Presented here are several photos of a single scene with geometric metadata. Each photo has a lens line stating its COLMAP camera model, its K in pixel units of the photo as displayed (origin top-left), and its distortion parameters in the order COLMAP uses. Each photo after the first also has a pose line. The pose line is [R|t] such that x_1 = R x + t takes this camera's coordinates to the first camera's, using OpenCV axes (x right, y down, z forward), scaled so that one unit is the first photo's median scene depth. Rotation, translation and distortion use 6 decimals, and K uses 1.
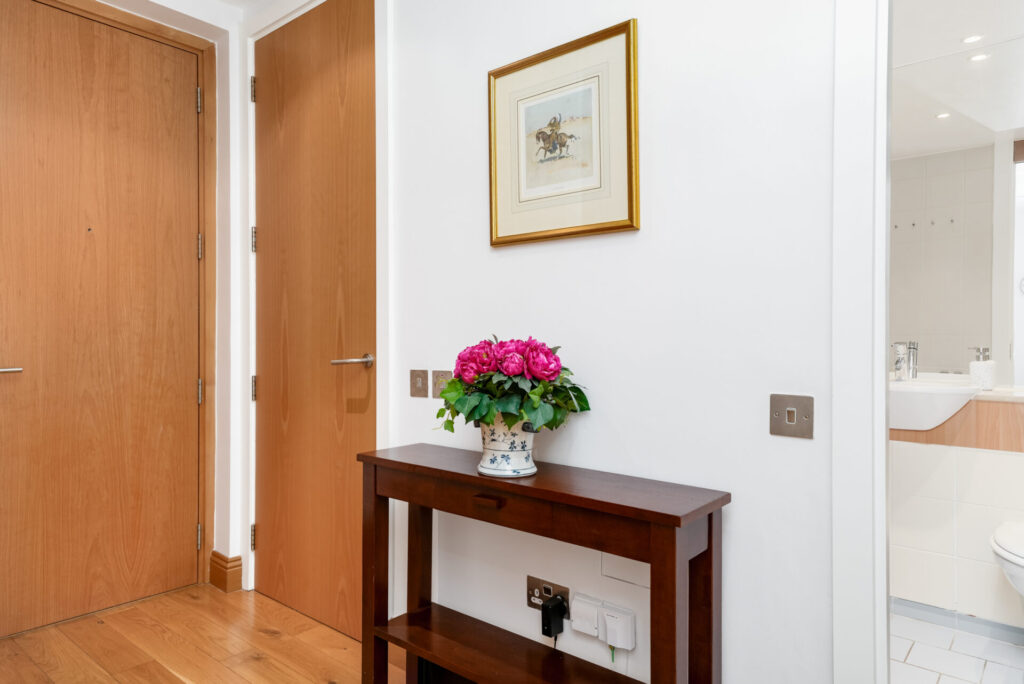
lens RADIAL K [[642.3, 0, 512.0], [0, 642.3, 342.0], [0, 0, 1]] dist [0.005153, 0.002329]
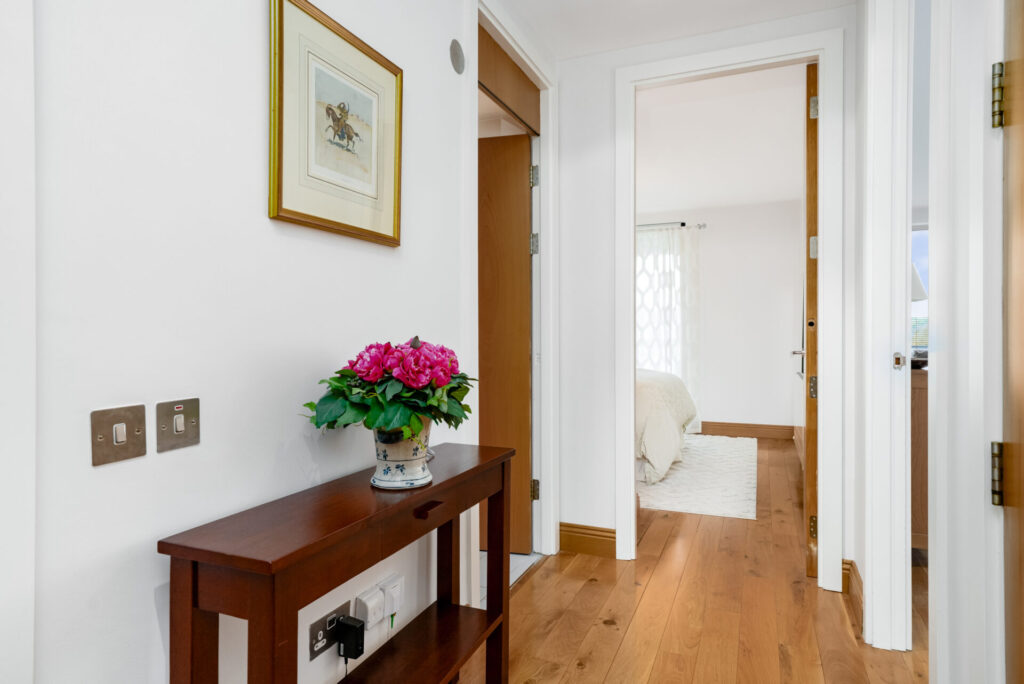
lens RADIAL K [[616.0, 0, 512.0], [0, 616.0, 342.0], [0, 0, 1]] dist [0.003577, 0.000174]
pose [[-0.317234, -0.009778, 0.948297, -0.856687], [0.013909, 0.999791, 0.014963, -0.013310], [-0.948245, 0.017937, -0.317031, 1.050887]]
